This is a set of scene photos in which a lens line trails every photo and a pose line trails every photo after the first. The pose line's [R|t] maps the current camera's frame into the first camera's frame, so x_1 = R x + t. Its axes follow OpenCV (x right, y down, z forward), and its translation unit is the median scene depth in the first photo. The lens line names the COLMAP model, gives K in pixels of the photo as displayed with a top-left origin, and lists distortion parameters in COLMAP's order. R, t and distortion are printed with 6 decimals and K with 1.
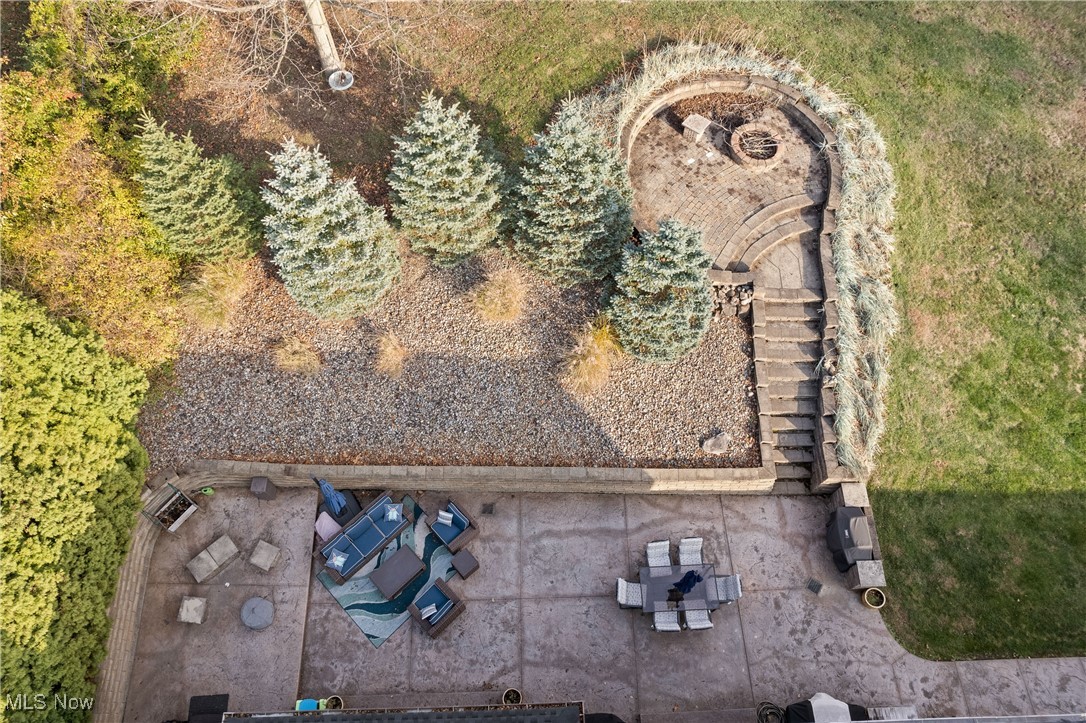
lens RADIAL K [[714.3, 0, 533.4], [0, 714.3, 358.7], [0, 0, 1]] dist [-0.039835, 0.002731]
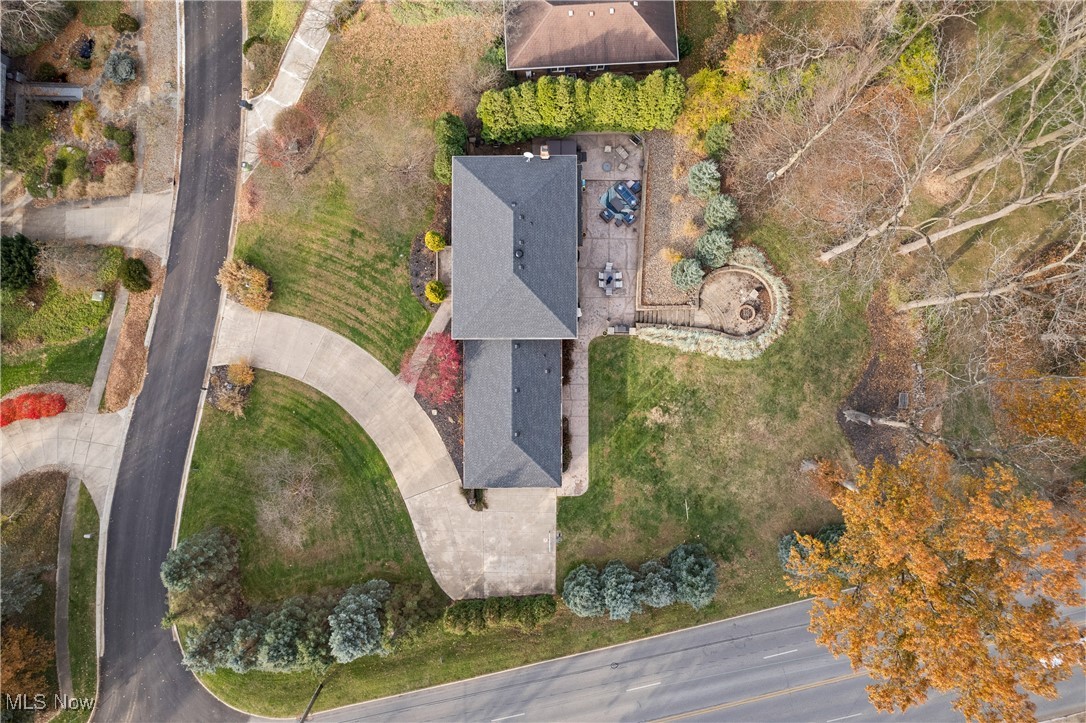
lens RADIAL K [[714.3, 0, 546.7], [0, 714.3, 363.5], [0, 0, 1]] dist [-0.039835, 0.002731]
pose [[-0.034841, 0.999384, -0.004223, 0.621638], [-0.890351, -0.029120, 0.454342, -1.013990], [0.453939, 0.019589, 0.890817, -2.288921]]
